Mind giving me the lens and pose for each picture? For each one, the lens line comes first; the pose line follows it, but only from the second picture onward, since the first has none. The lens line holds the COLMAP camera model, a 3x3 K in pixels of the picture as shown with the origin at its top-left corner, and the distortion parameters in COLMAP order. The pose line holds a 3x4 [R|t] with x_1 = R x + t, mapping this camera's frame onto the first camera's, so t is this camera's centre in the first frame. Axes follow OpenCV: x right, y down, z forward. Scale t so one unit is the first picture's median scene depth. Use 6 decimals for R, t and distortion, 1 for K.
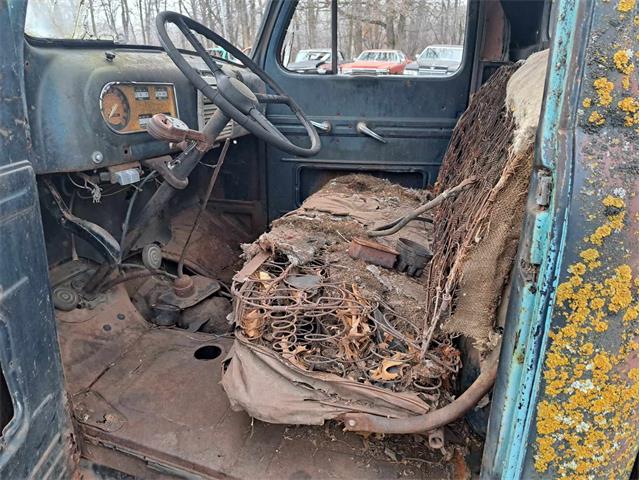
lens RADIAL K [[457.9, 0, 321.6], [0, 457.9, 240.0], [0, 0, 1]] dist [0.052248, -0.040380]
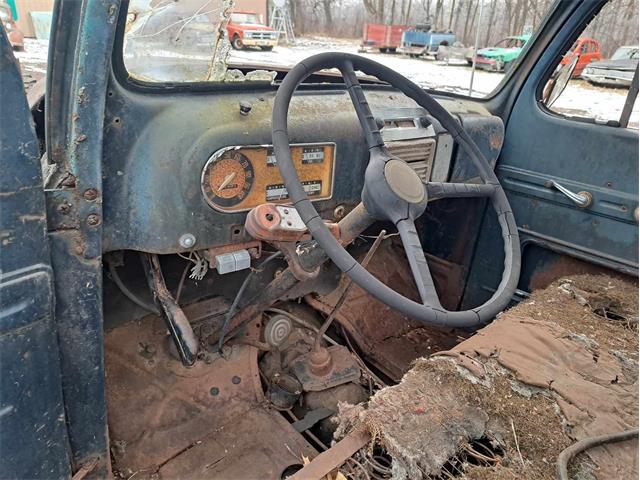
lens RADIAL K [[457.9, 0, 325.5], [0, 457.9, 244.7], [0, 0, 1]] dist [0.052248, -0.040380]
pose [[0.837428, 0.281871, -0.468256, 0.053403], [-0.266062, 0.958626, 0.101230, -0.257718], [0.477416, 0.039812, 0.877775, 0.367769]]
